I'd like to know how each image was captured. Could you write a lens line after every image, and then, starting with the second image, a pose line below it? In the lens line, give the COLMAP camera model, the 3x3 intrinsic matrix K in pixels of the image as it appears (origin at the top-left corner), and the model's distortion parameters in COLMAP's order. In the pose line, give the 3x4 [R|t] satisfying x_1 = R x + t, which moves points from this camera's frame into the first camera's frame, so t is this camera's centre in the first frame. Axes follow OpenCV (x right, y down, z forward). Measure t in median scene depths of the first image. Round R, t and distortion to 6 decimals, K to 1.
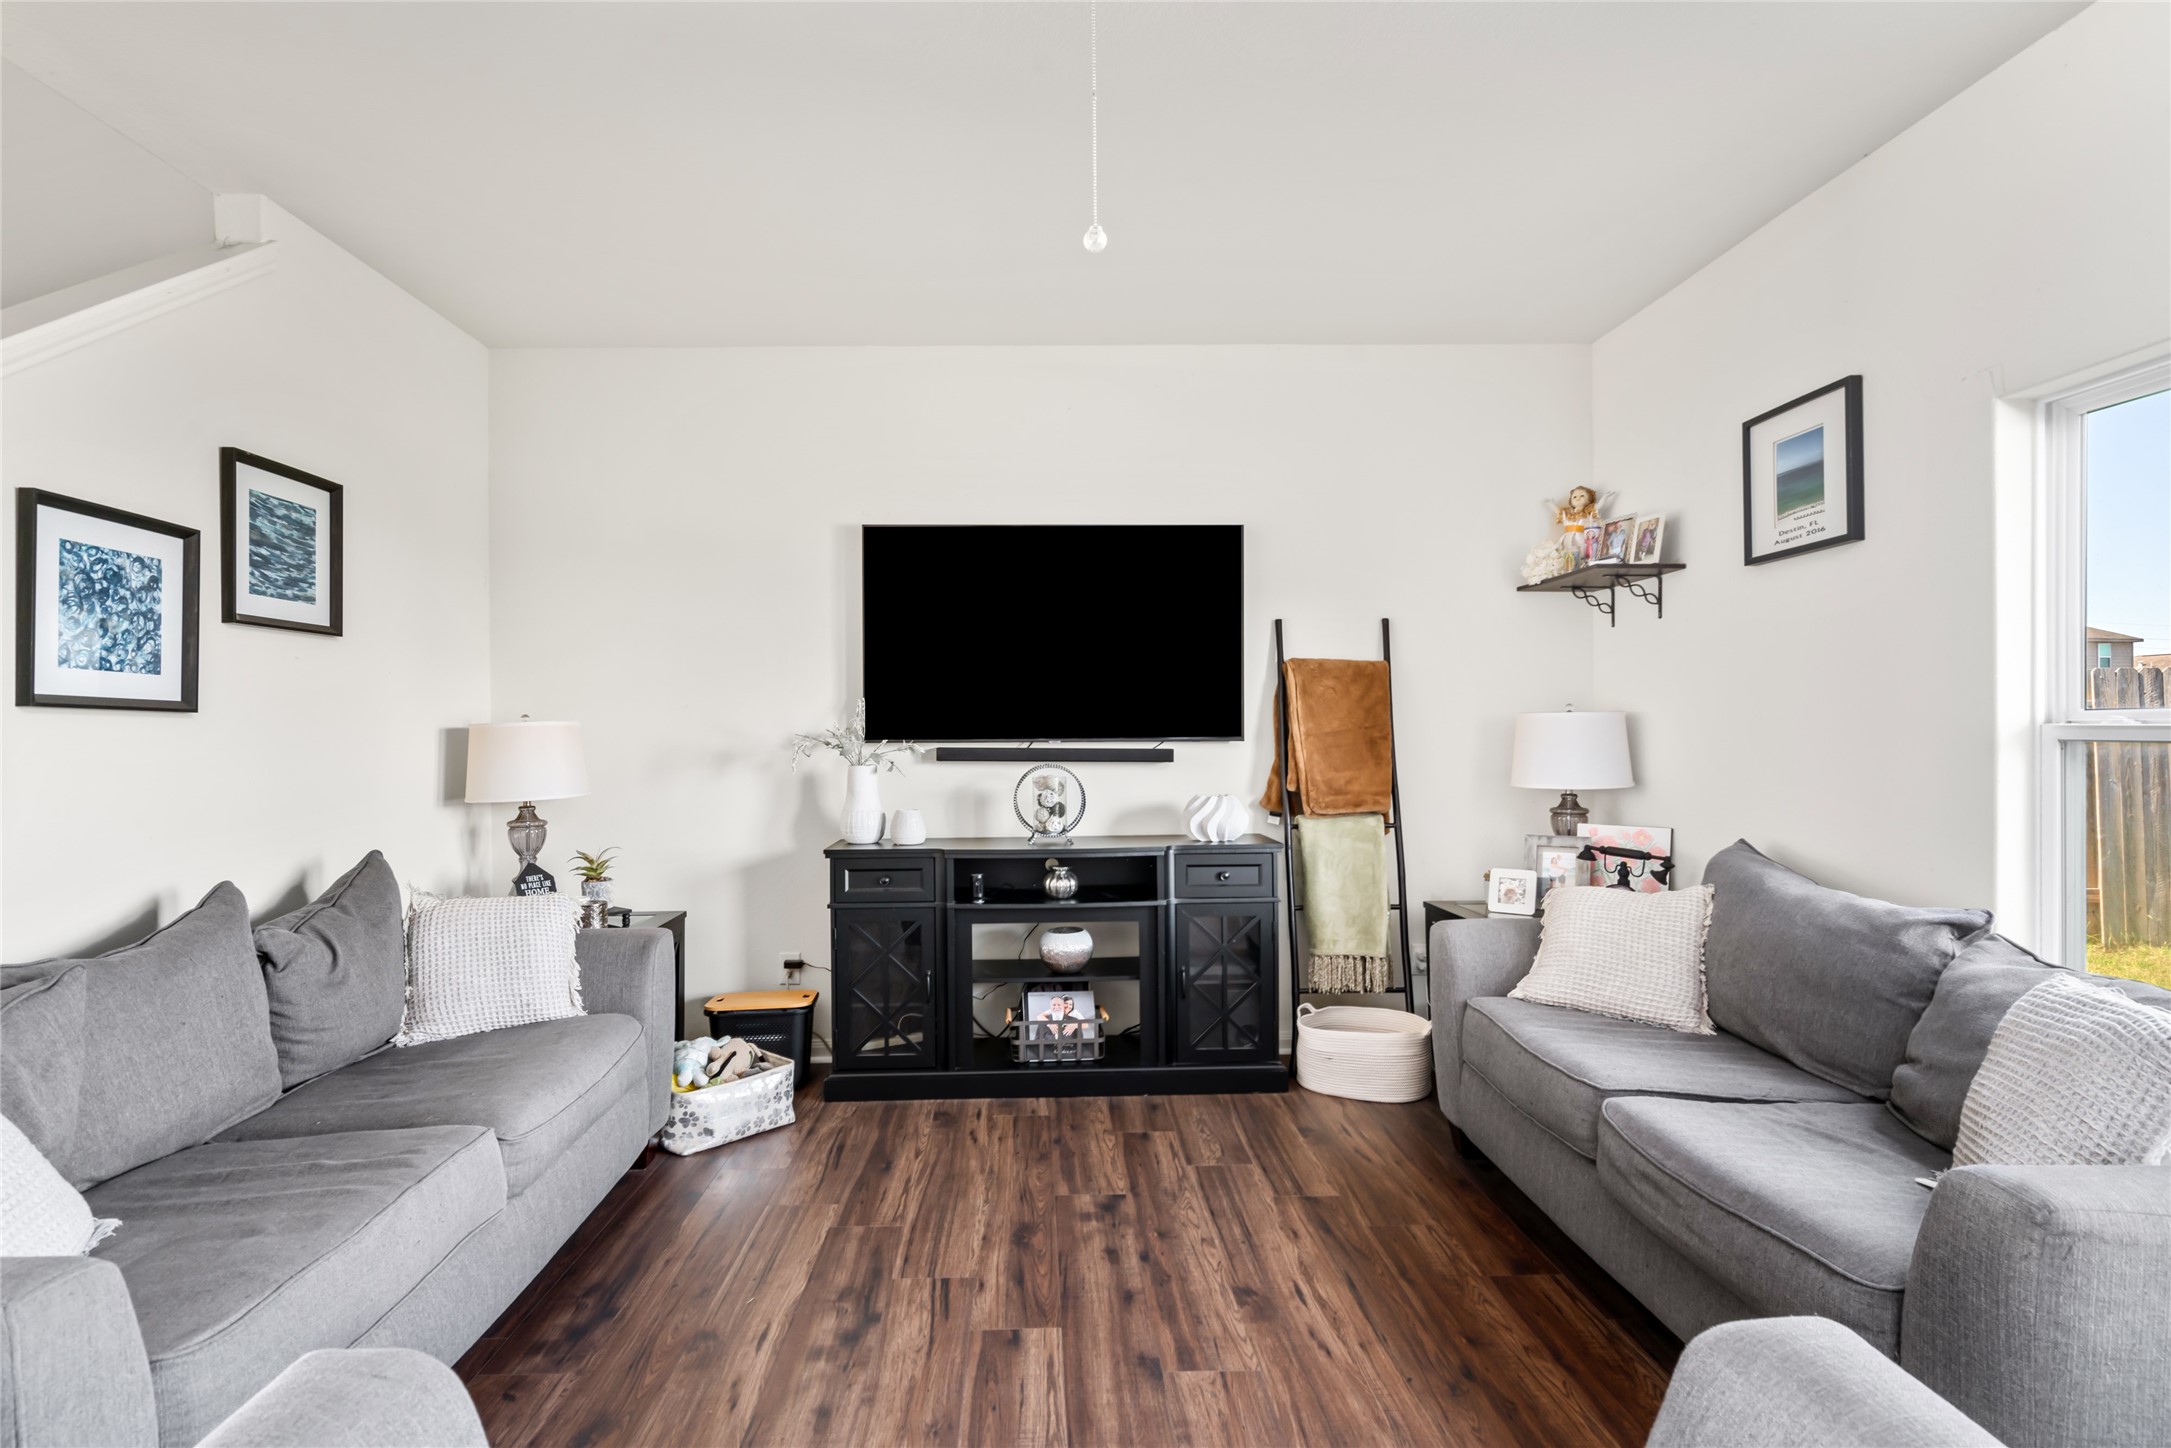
lens RADIAL K [[1097.9, 0, 1066.8], [0, 1097.9, 730.7], [0, 0, 1]] dist [0.003069, 0.000304]
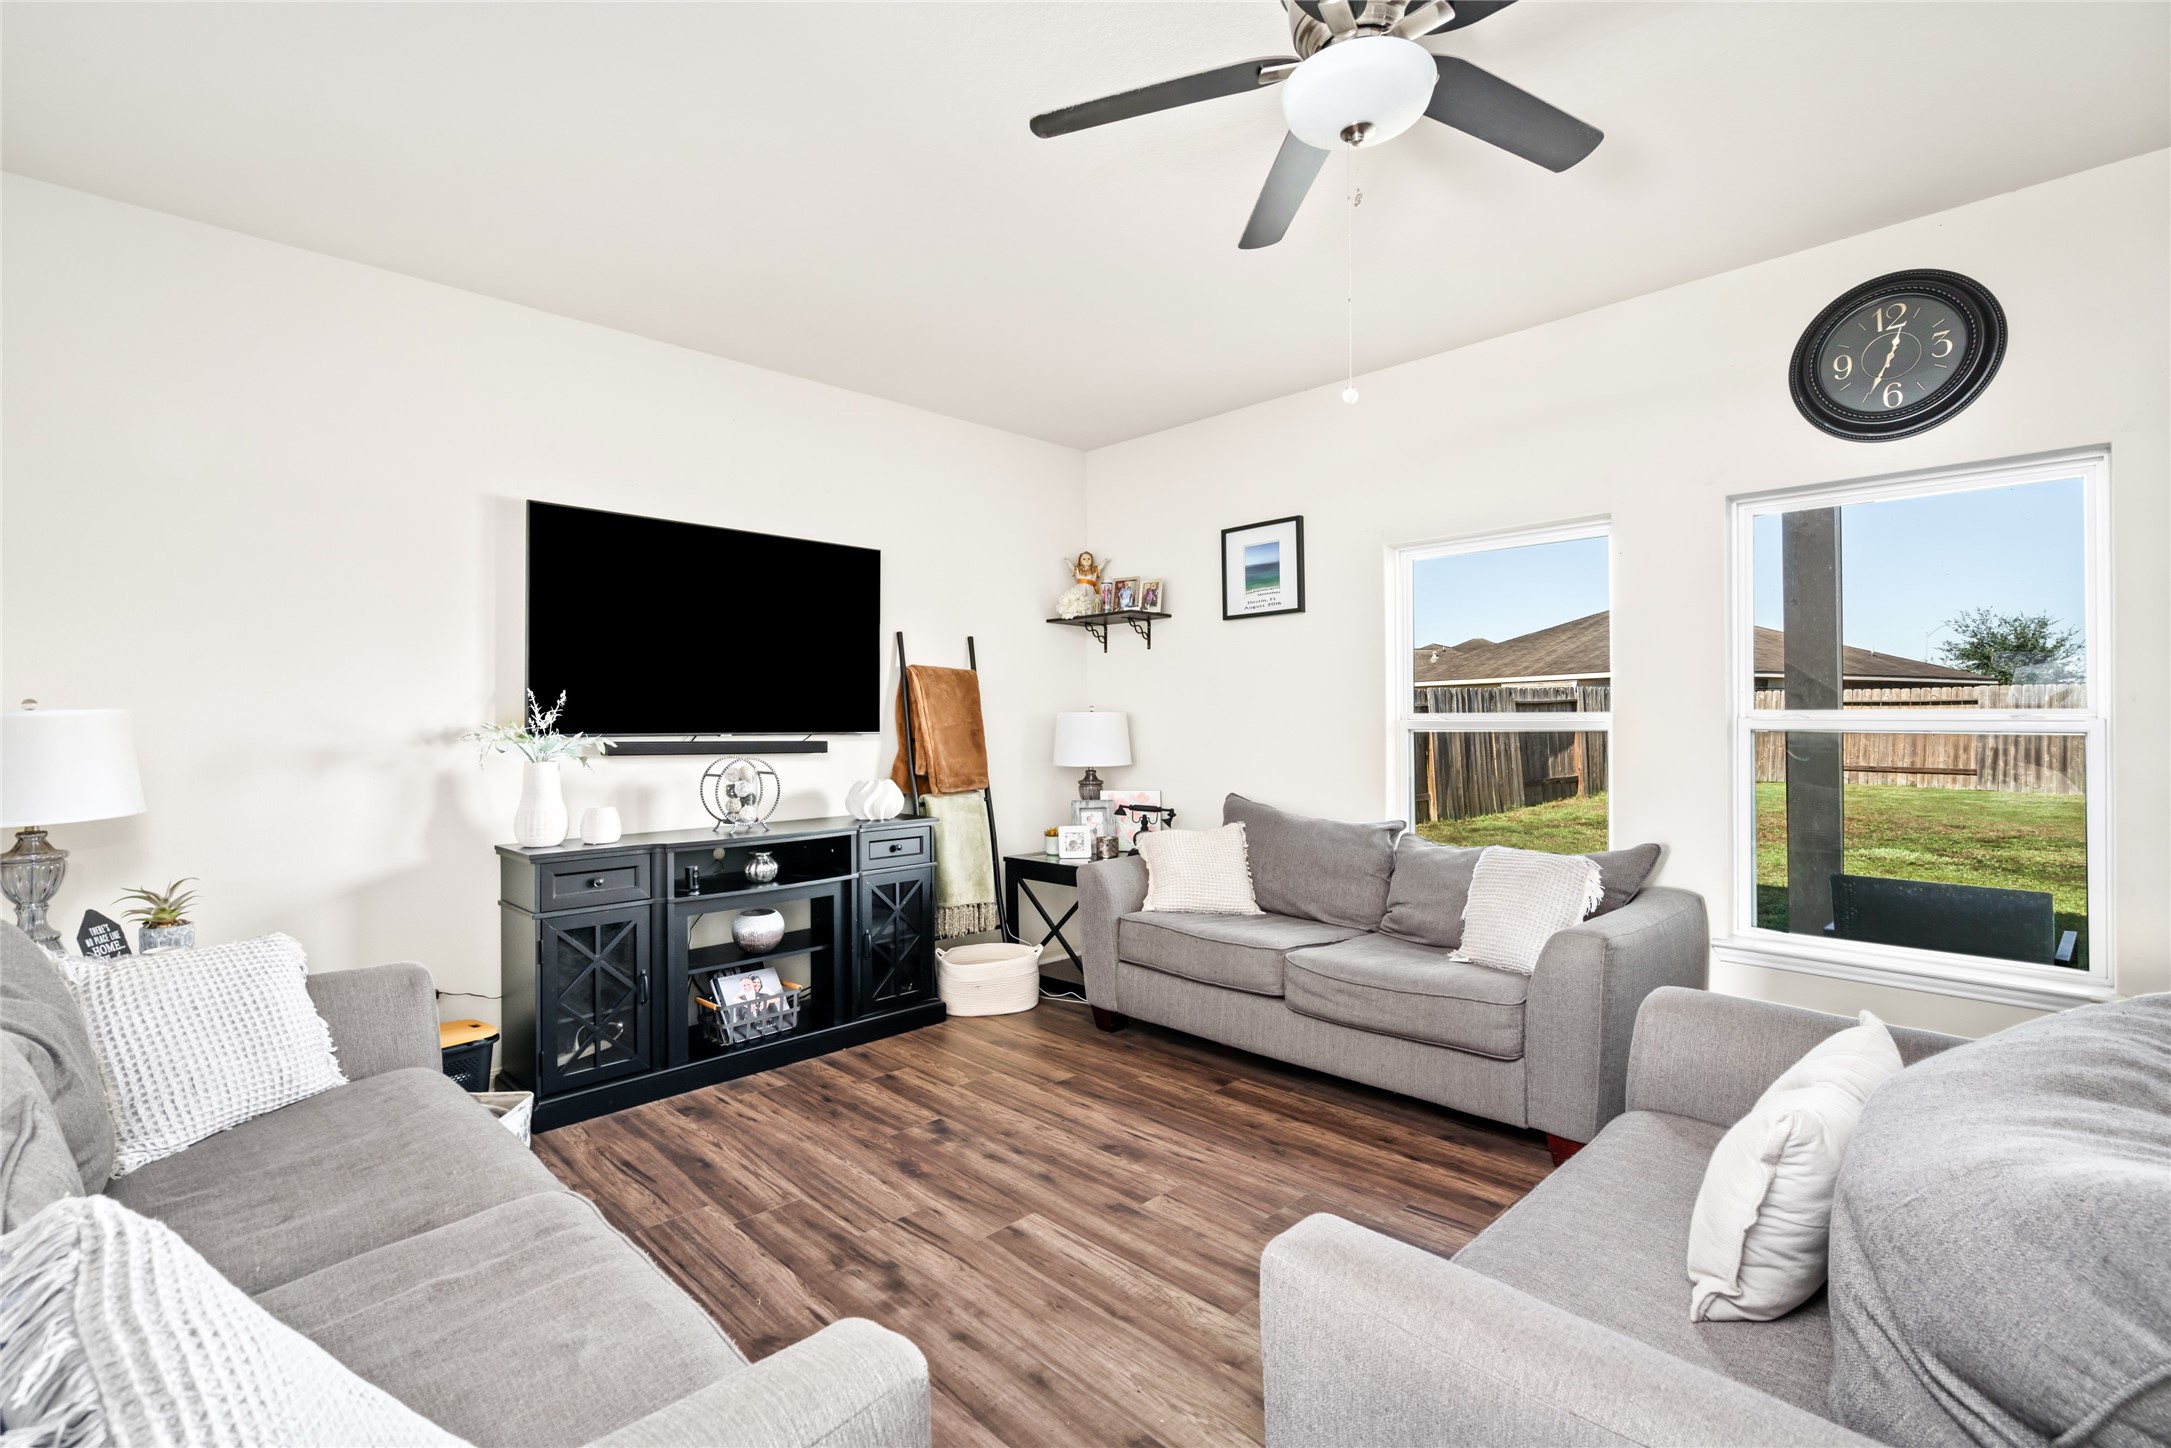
lens RADIAL K [[974.4, 0, 1074.0], [0, 974.4, 716.6], [0, 0, 1]] dist [-0.007731, 0.000331]
pose [[0.734242, 0.007328, 0.678848, -0.436209], [0.000868, 0.999931, -0.011733, 0.003983], [-0.678887, 0.009204, 0.734185, 0.107337]]
